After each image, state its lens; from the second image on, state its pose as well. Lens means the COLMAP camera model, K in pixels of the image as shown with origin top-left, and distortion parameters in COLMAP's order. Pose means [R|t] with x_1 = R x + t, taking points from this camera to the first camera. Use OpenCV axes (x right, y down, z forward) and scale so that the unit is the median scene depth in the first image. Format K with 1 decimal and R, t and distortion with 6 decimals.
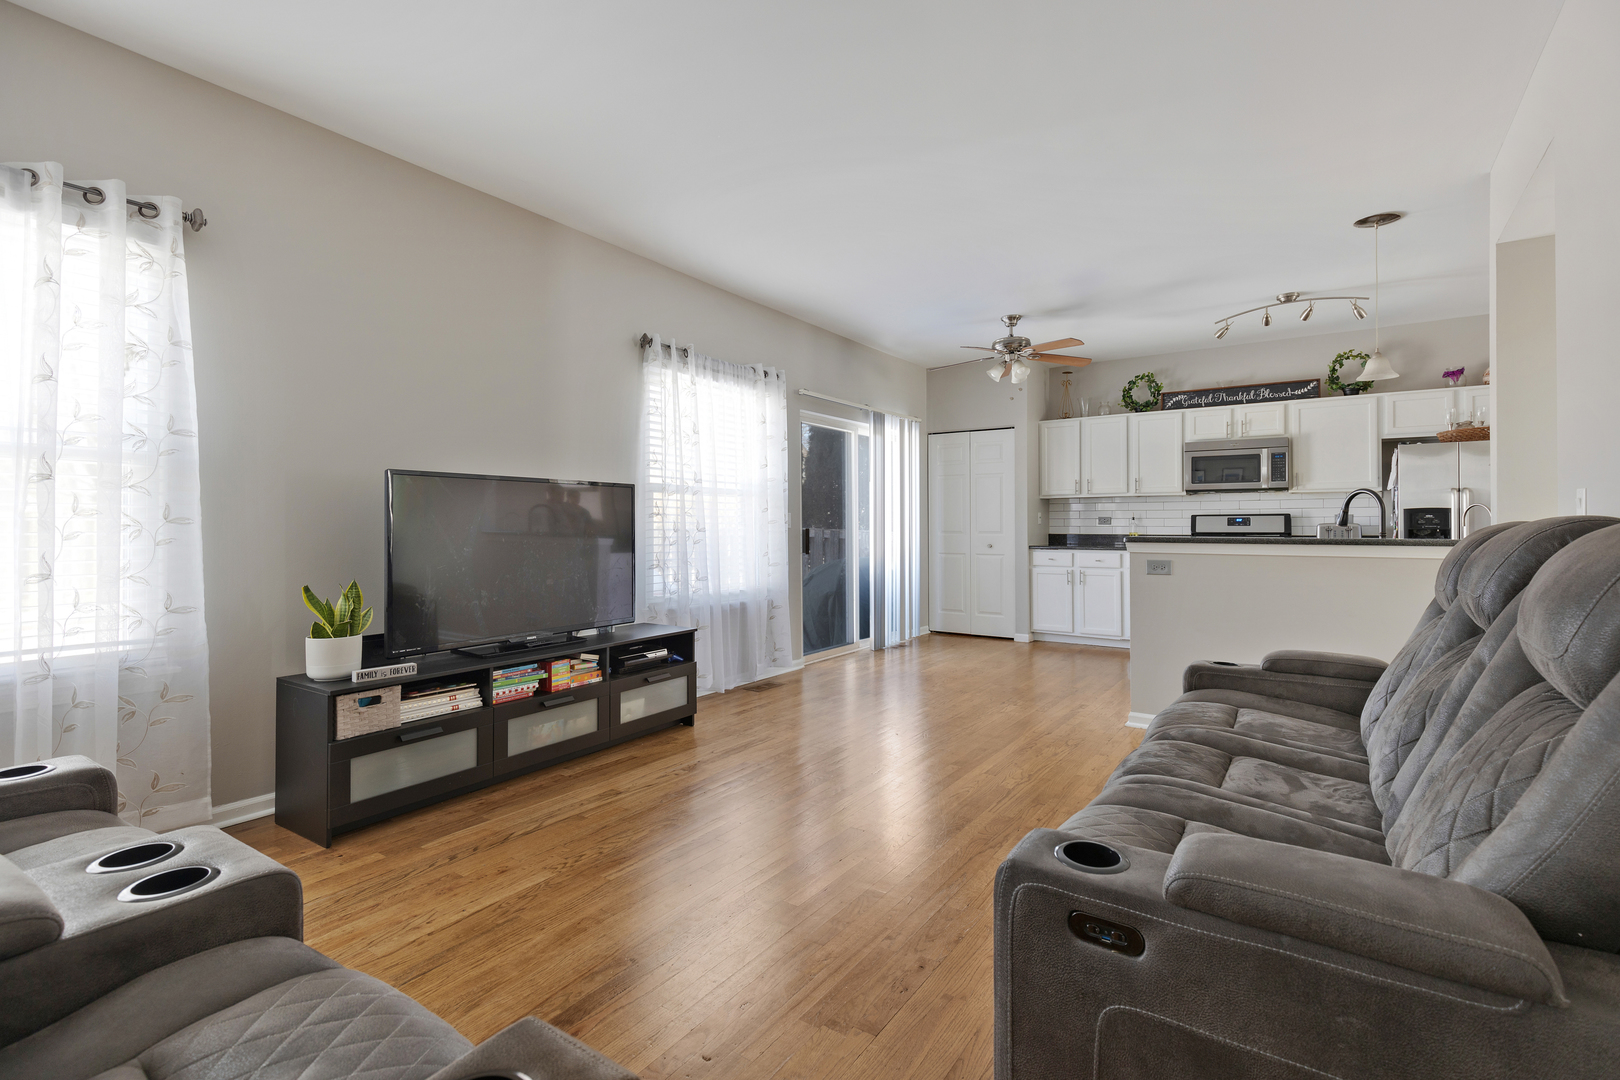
lens RADIAL K [[733.5, 0, 818.5], [0, 733.5, 514.2], [0, 0, 1]] dist [-0.000101, -0.000076]
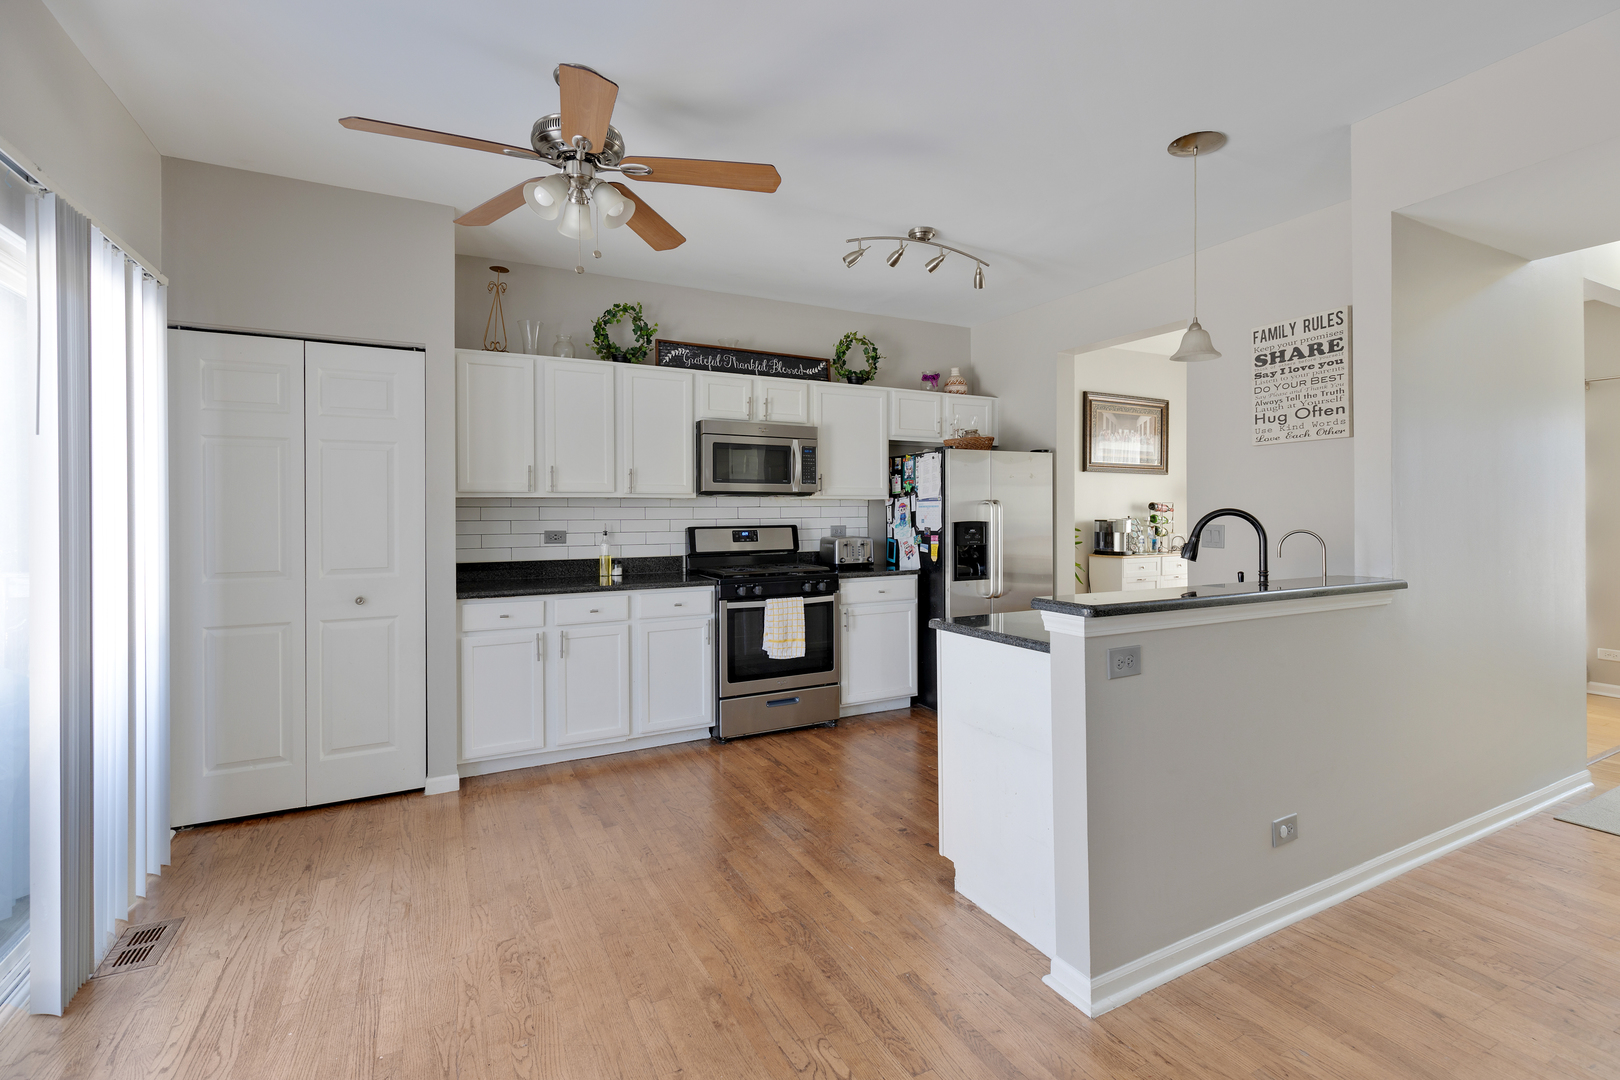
lens RADIAL K [[733.5, 0, 818.5], [0, 733.5, 514.2], [0, 0, 1]] dist [-0.000101, -0.000076]
pose [[0.463285, -0.003550, 0.886202, -0.041567], [-0.008853, 0.999924, 0.008633, -0.018544], [-0.886165, -0.011845, 0.463218, 0.594146]]
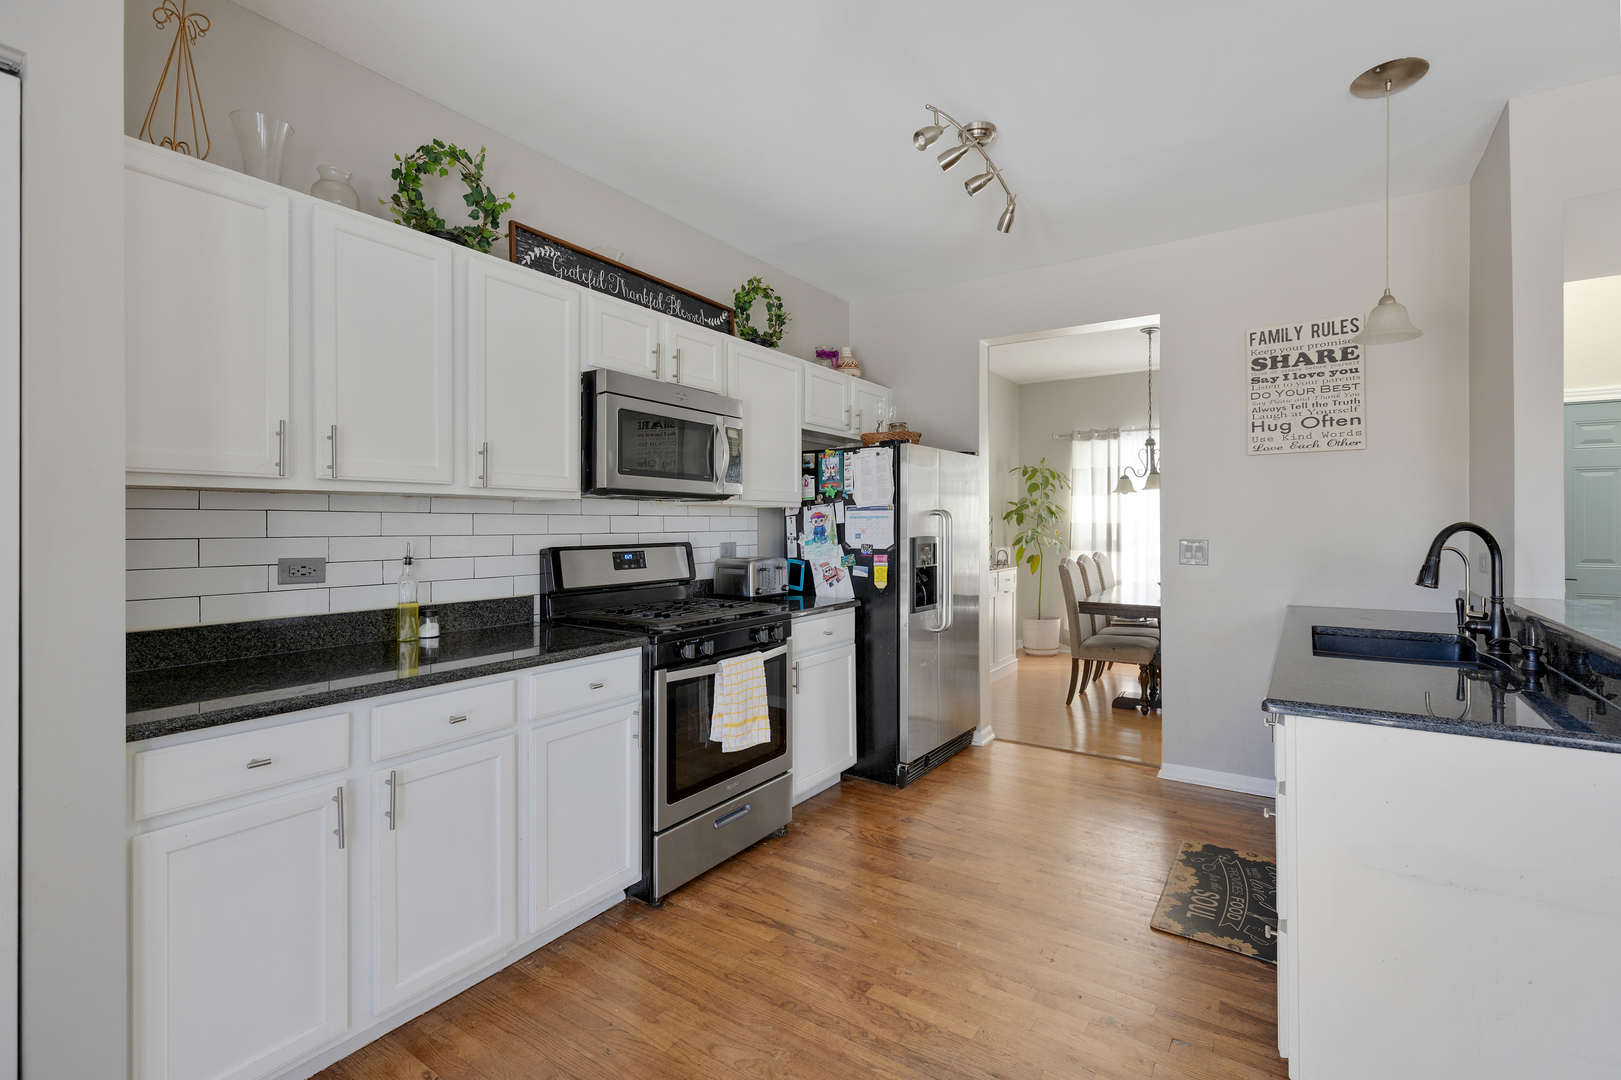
lens RADIAL K [[730.5, 0, 827.1], [0, 730.5, 526.8], [0, 0, 1]] dist [0.000975, 0.000031]
pose [[-0.017891, -0.002762, 0.999836, 0.098347], [-0.015285, 0.999880, 0.002489, -0.014478], [-0.999723, -0.015238, -0.017931, 0.877836]]
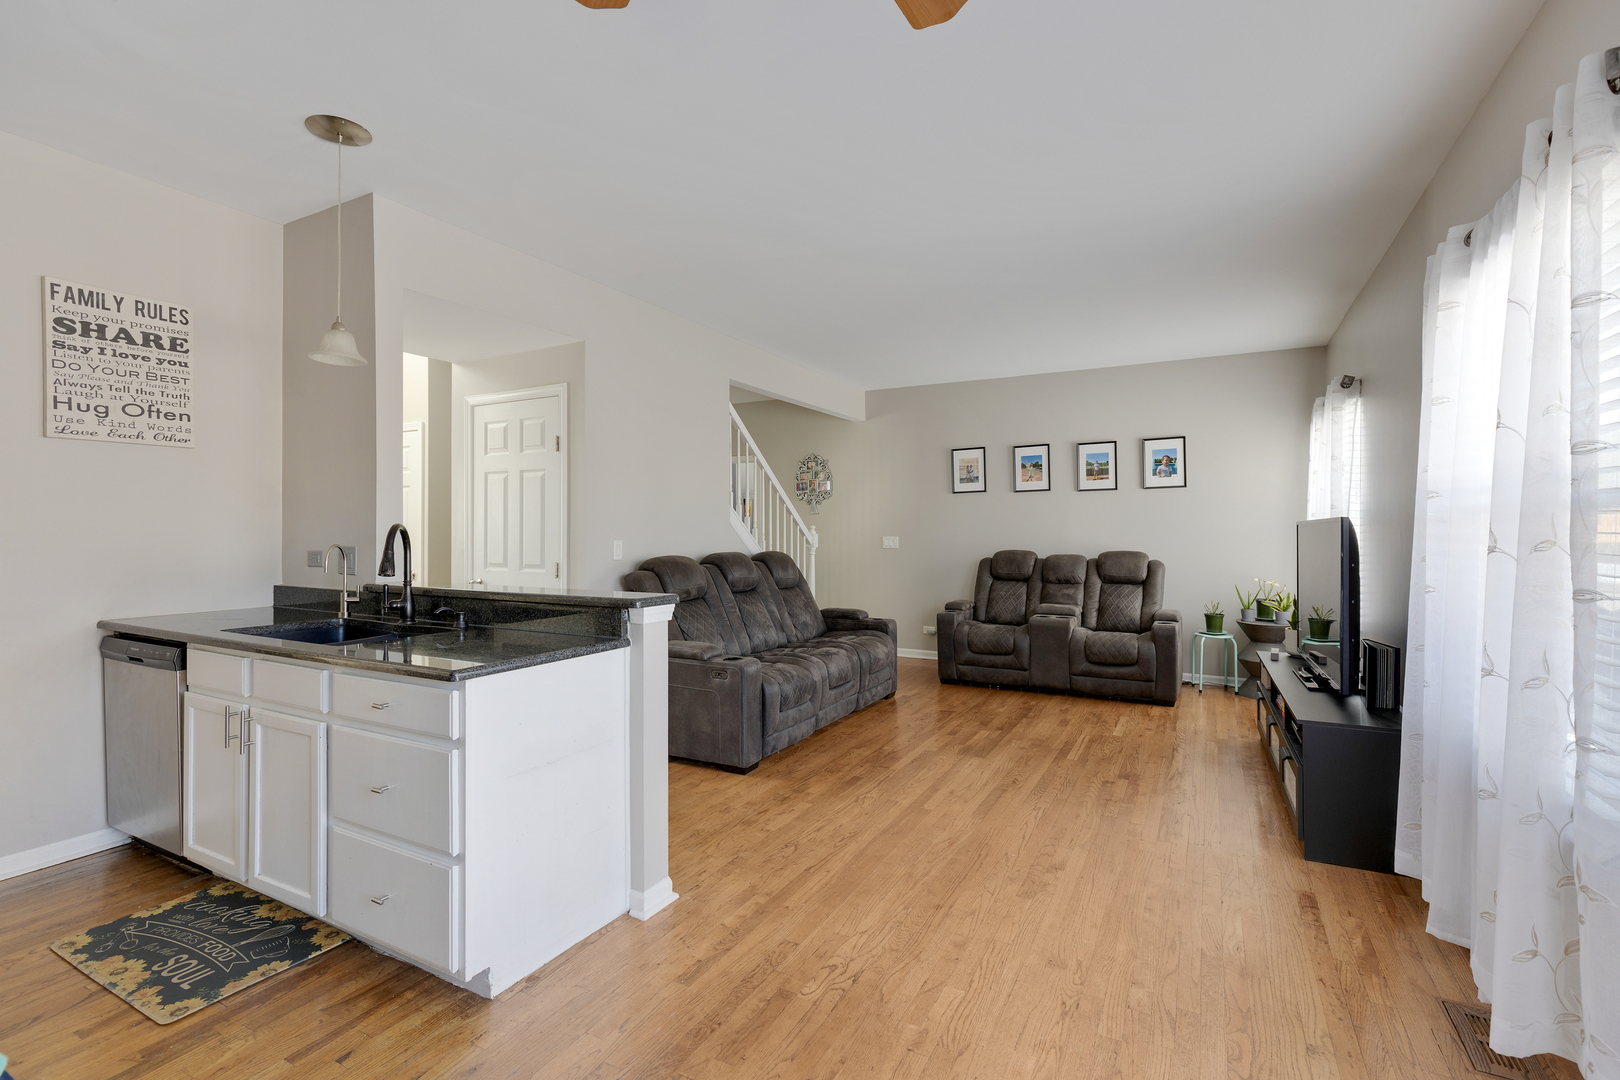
lens RADIAL K [[730.0, 0, 826.6], [0, 730.0, 526.8], [0, 0, 1]] dist [0.000975, 0.000031]
pose [[-0.991632, -0.004731, -0.129007, 0.236870], [-0.002029, 0.999776, -0.021067, -0.010278], [0.129078, -0.020629, -0.991420, 1.036247]]
